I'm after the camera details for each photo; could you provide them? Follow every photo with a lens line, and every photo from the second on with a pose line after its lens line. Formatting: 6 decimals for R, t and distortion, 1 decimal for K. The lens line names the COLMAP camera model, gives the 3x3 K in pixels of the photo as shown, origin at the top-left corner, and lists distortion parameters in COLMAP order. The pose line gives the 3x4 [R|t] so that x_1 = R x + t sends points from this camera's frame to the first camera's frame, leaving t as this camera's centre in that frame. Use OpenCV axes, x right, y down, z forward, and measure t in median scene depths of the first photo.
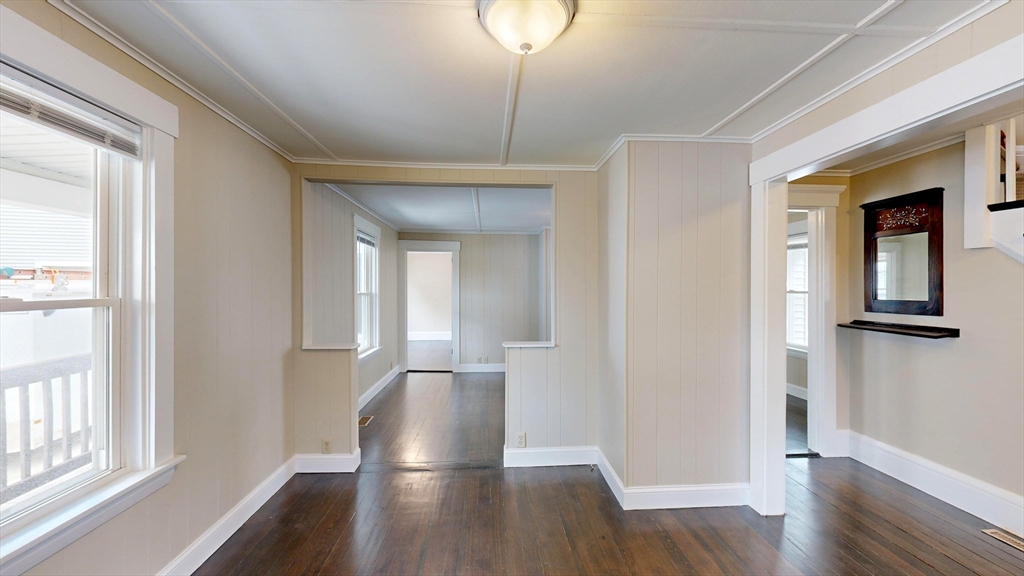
lens RADIAL K [[375.9, 0, 512.8], [0, 375.9, 289.5], [0, 0, 1]] dist [0.000258, 0.000172]
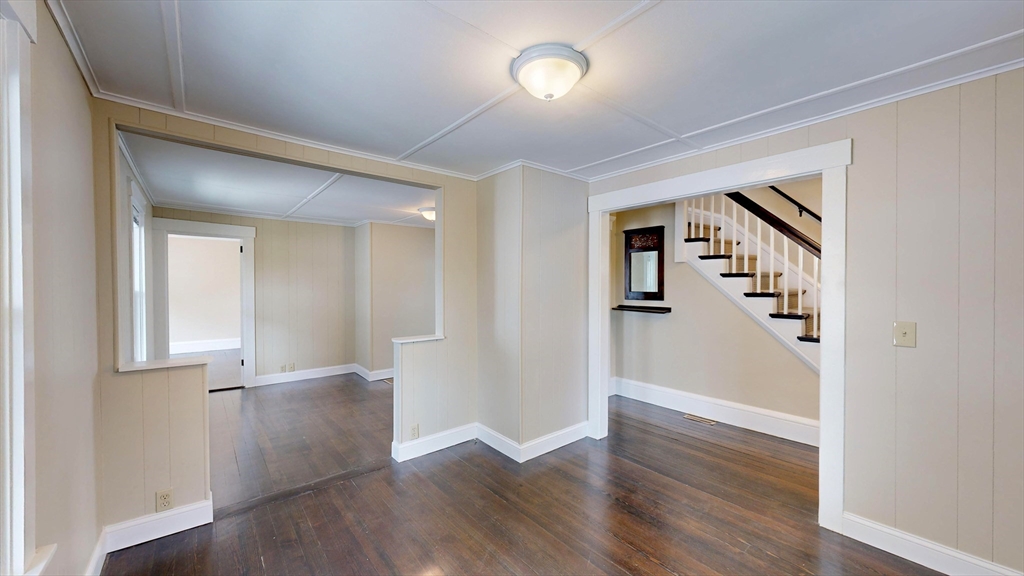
lens RADIAL K [[375.9, 0, 512.8], [0, 375.9, 289.5], [0, 0, 1]] dist [0.000258, 0.000172]
pose [[0.807797, -0.007415, 0.589414, -0.375013], [0.001274, 0.999940, 0.010834, 0.000411], [-0.589460, -0.008001, 0.807758, 0.014353]]
